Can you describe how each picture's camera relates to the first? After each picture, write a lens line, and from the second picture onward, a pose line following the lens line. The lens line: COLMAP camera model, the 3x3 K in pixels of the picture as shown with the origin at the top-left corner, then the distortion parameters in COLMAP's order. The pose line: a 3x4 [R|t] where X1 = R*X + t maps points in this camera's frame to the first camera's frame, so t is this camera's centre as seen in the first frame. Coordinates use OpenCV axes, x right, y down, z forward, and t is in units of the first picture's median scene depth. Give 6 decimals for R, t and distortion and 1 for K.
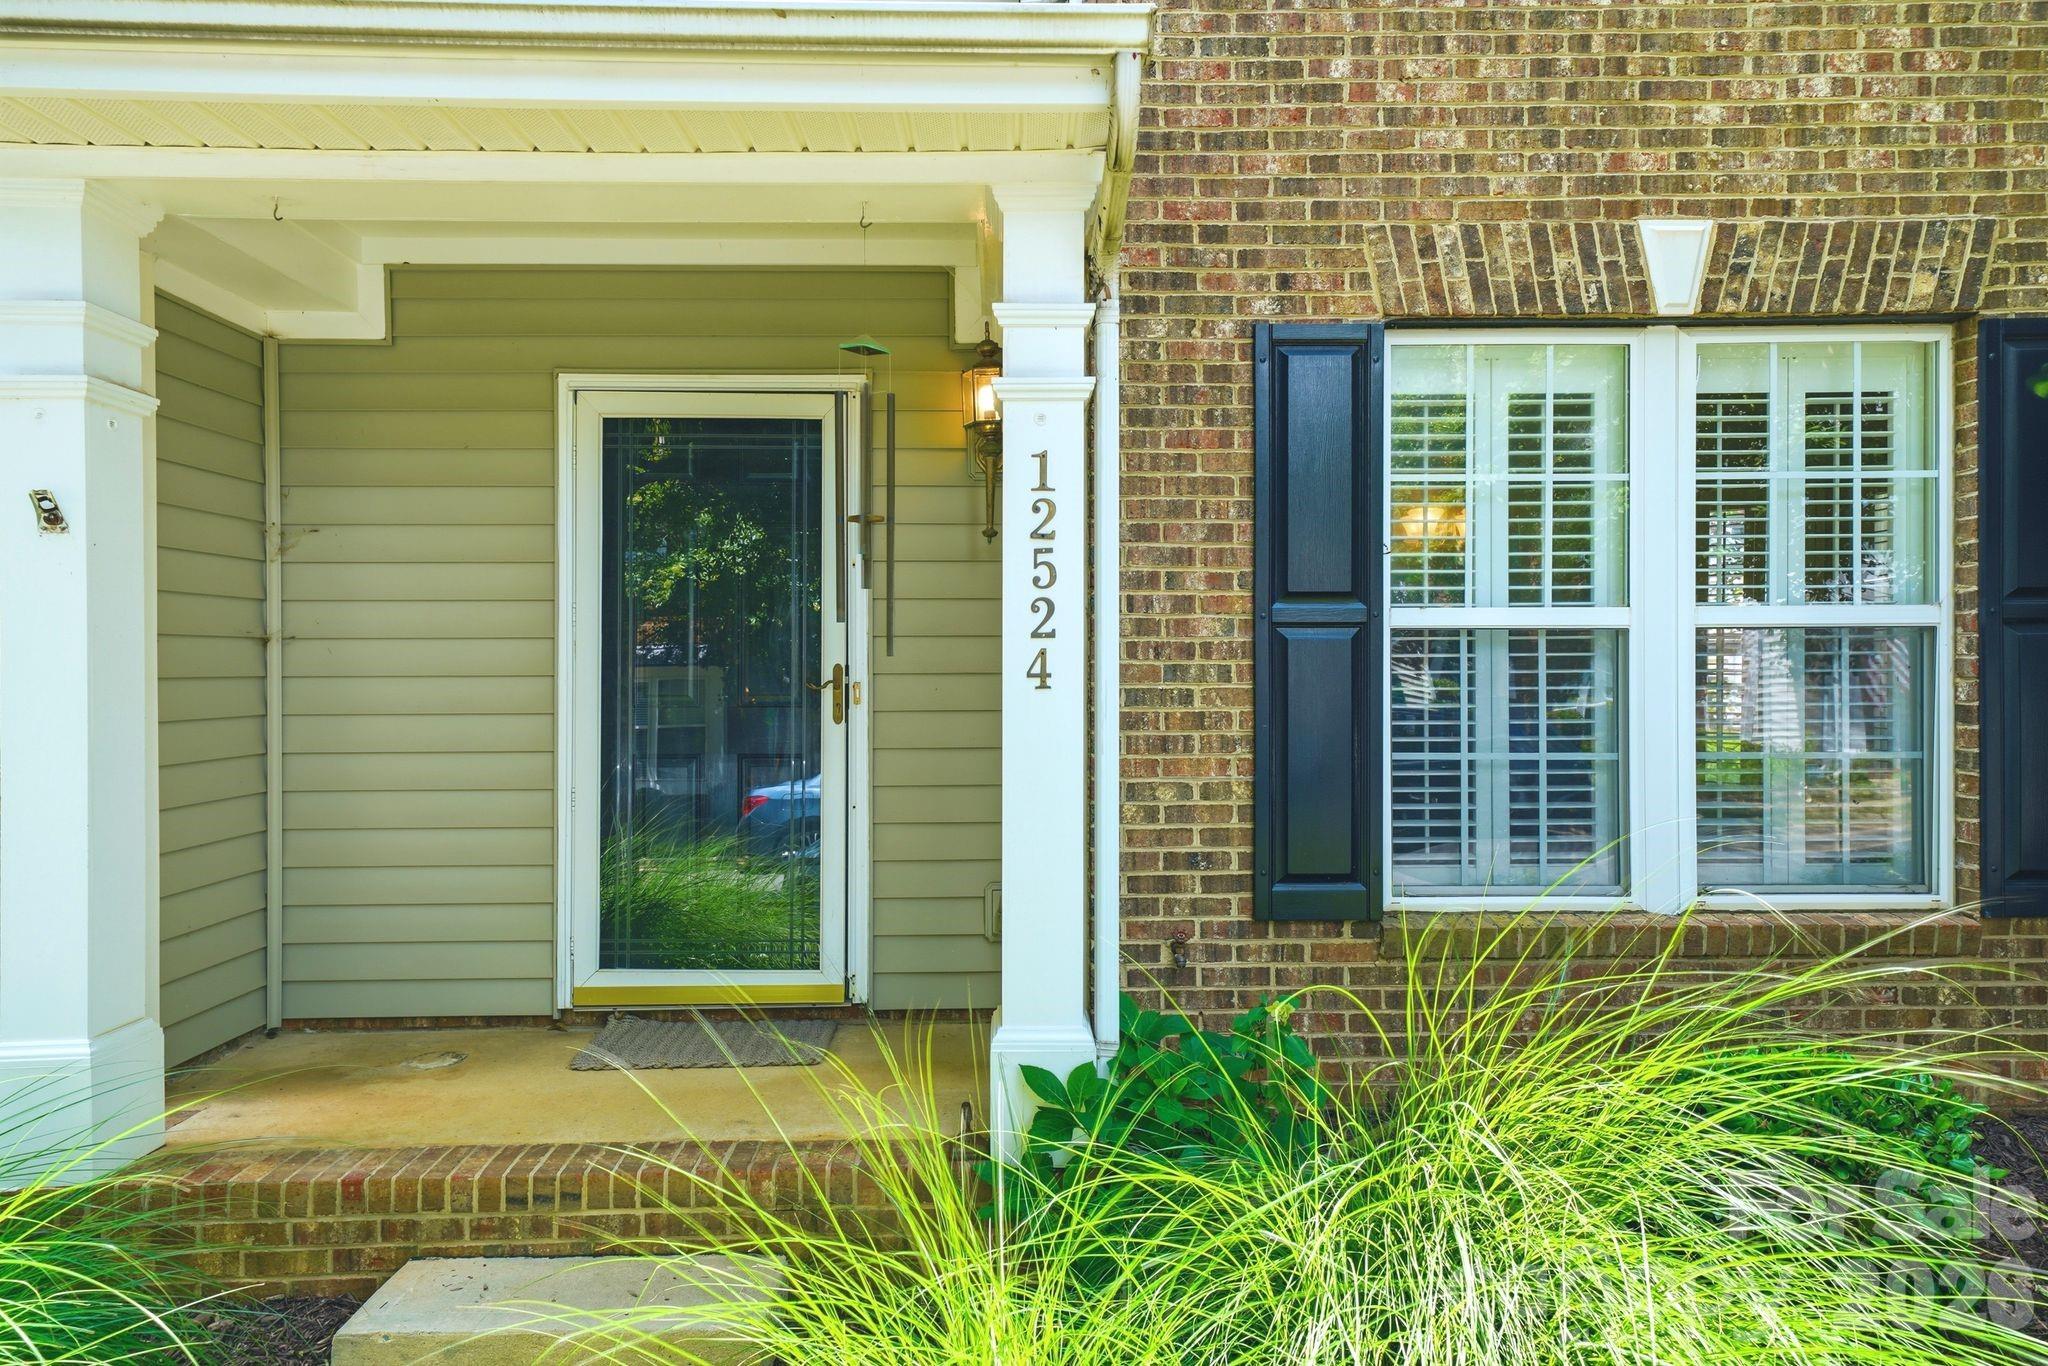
lens RADIAL K [[1300.8, 0, 1024.0], [0, 1300.8, 683.0], [0, 0, 1]] dist [0.026391, 0.002779]
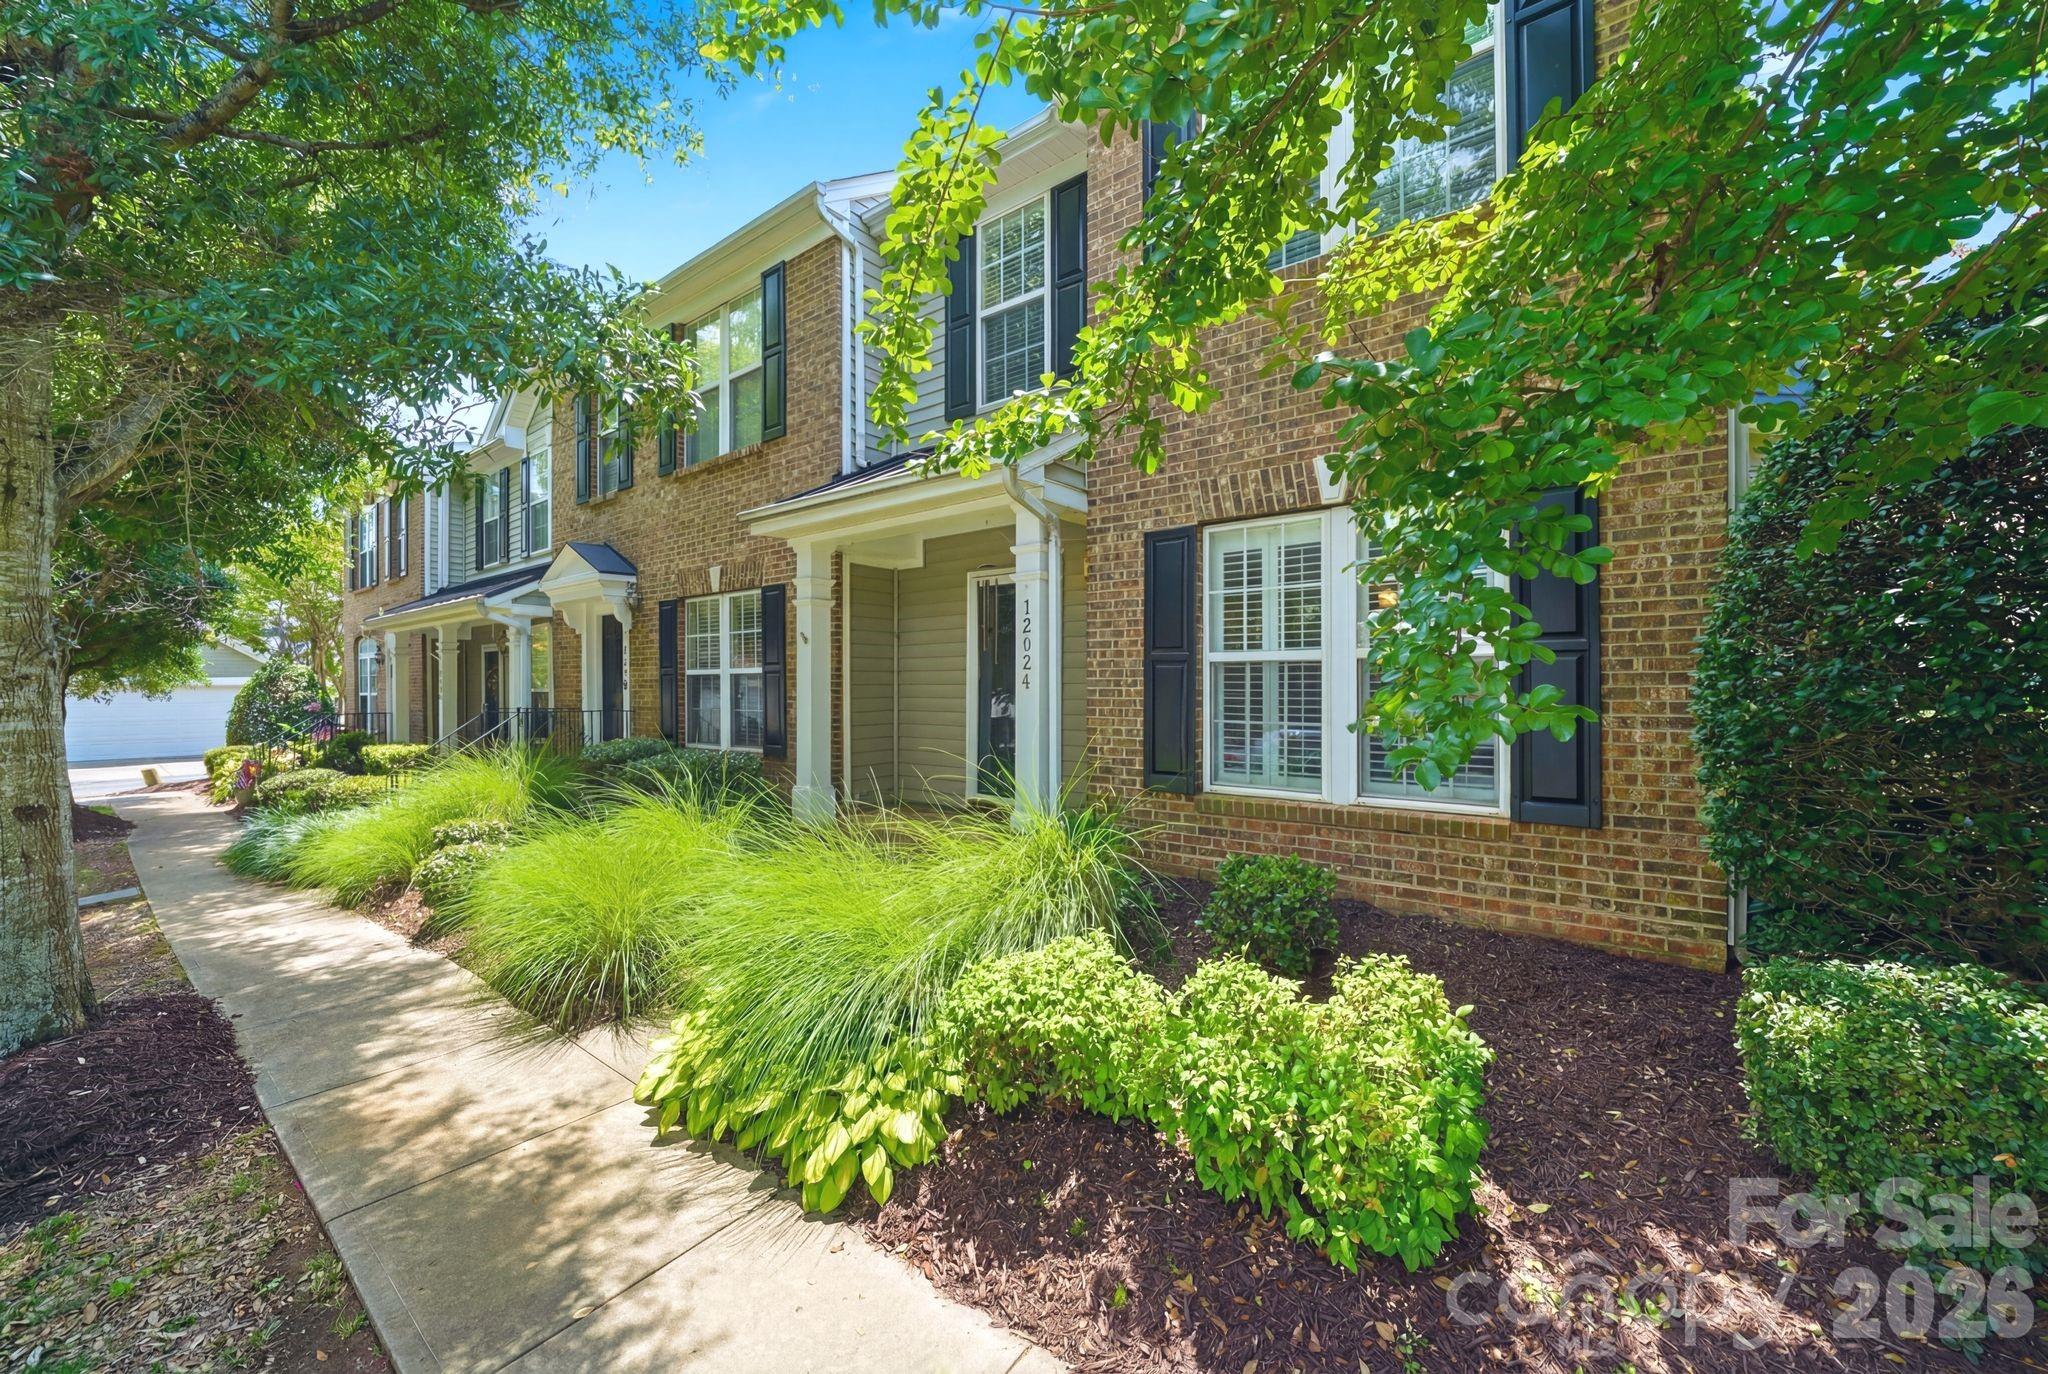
lens RADIAL K [[760.7, 0, 1031.6], [0, 760.7, 695.2], [0, 0, 1]] dist [0.000241, 0.000052]
pose [[0.790241, 0.008860, -0.612733, 0.842070], [-0.009372, 0.999953, 0.002372, 0.013331], [0.612725, 0.003868, 0.790287, -0.192460]]
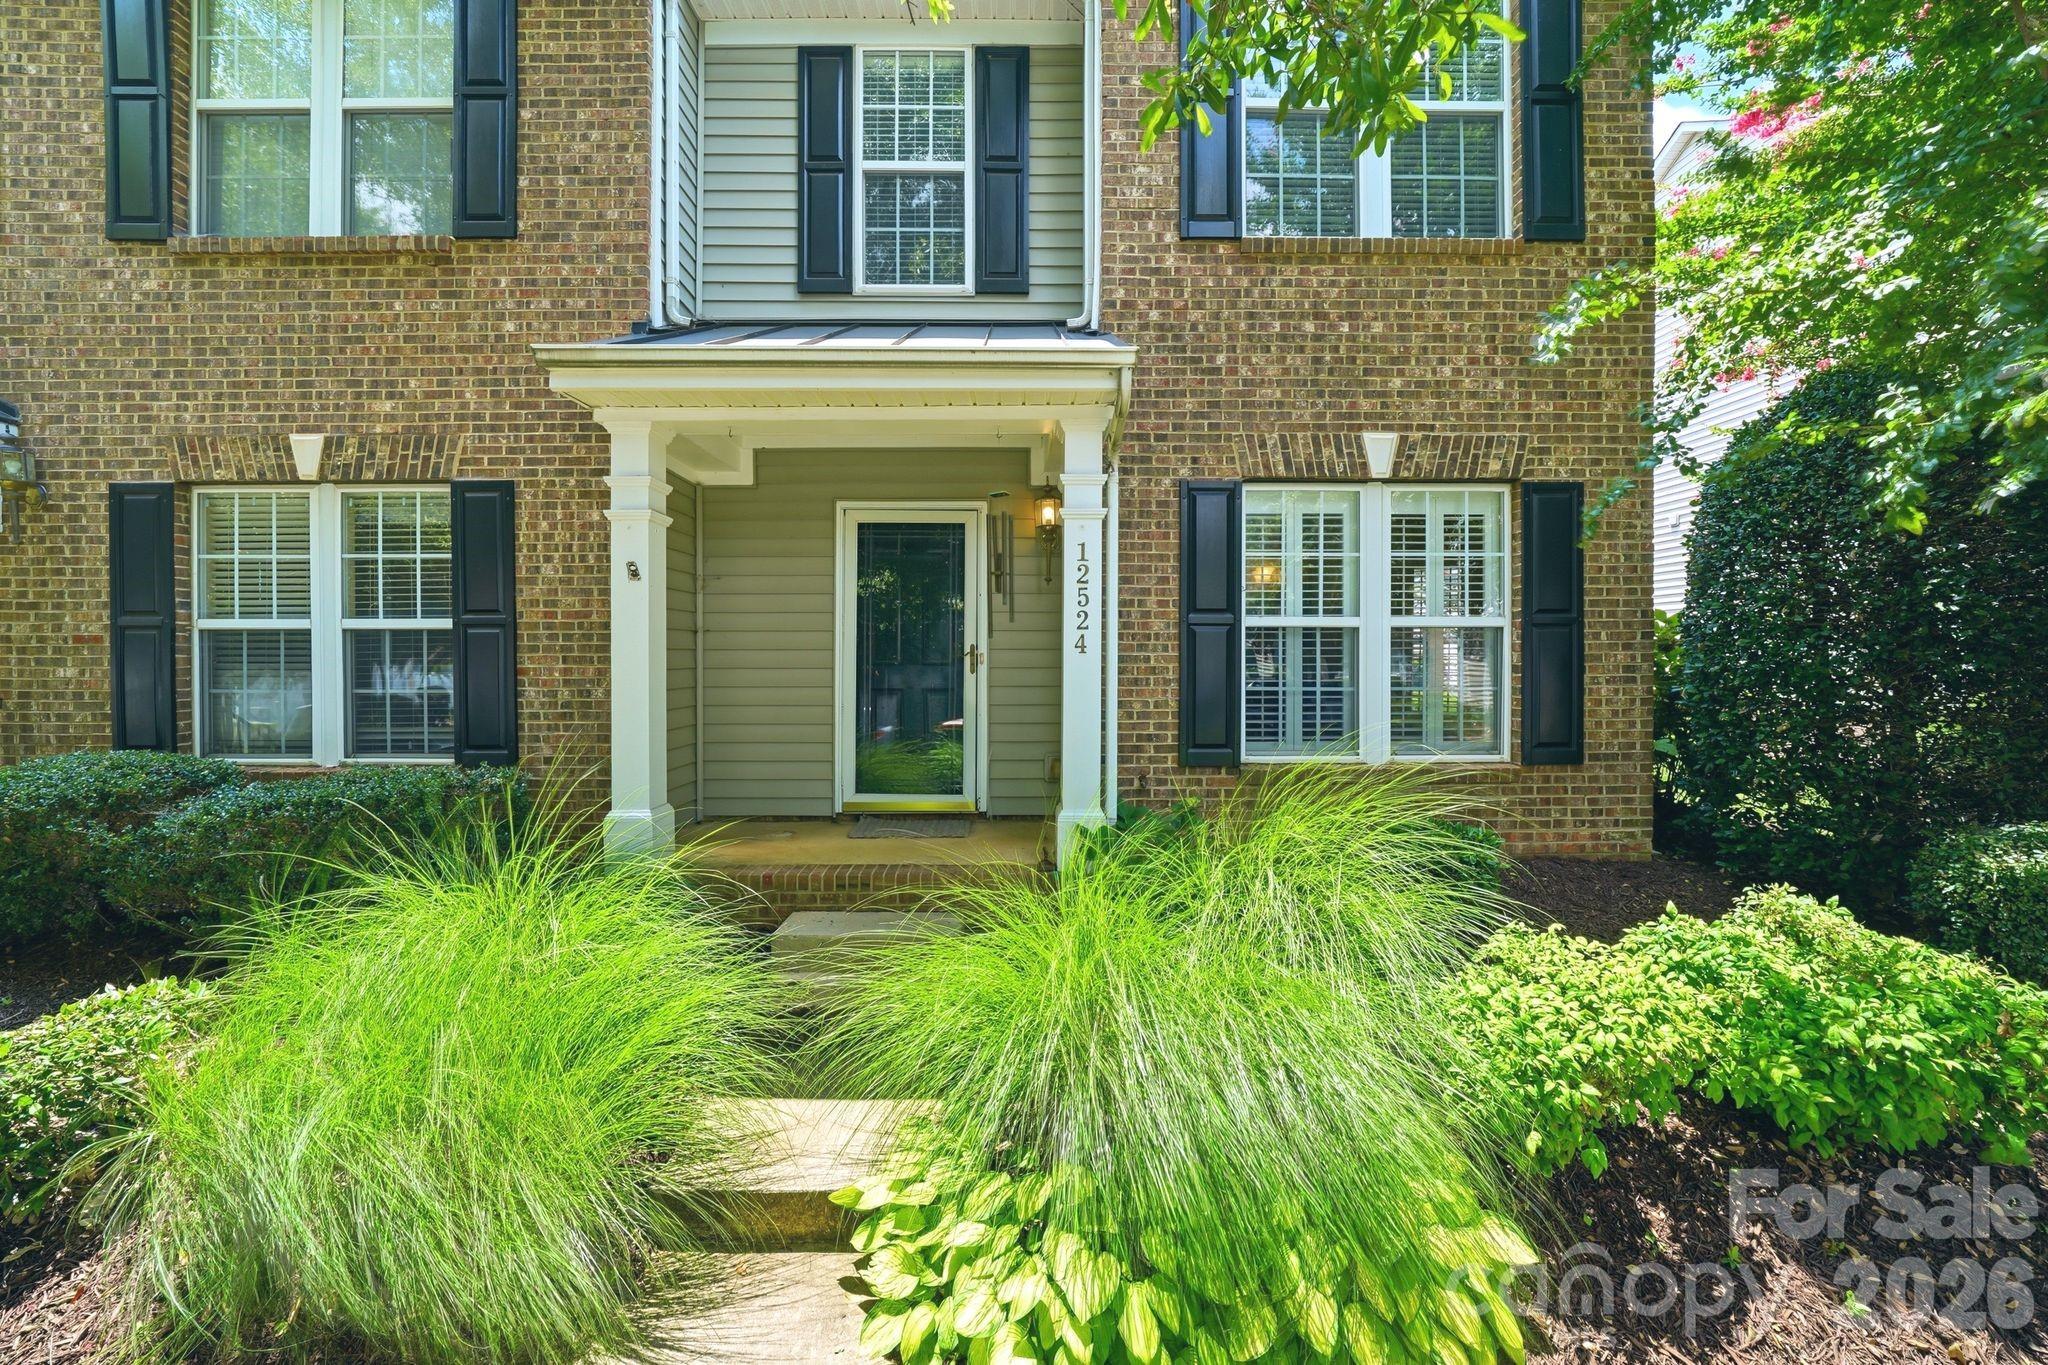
lens RADIAL K [[769.8, 0, 1026.6], [0, 769.8, 665.8], [0, 0, 1]] dist [-0.008922, 0.000139]
pose [[0.999963, 0.003772, -0.007716, -0.058219], [-0.003765, 0.999992, 0.000915, 0.020885], [0.007720, -0.000886, 0.999970, -0.231624]]
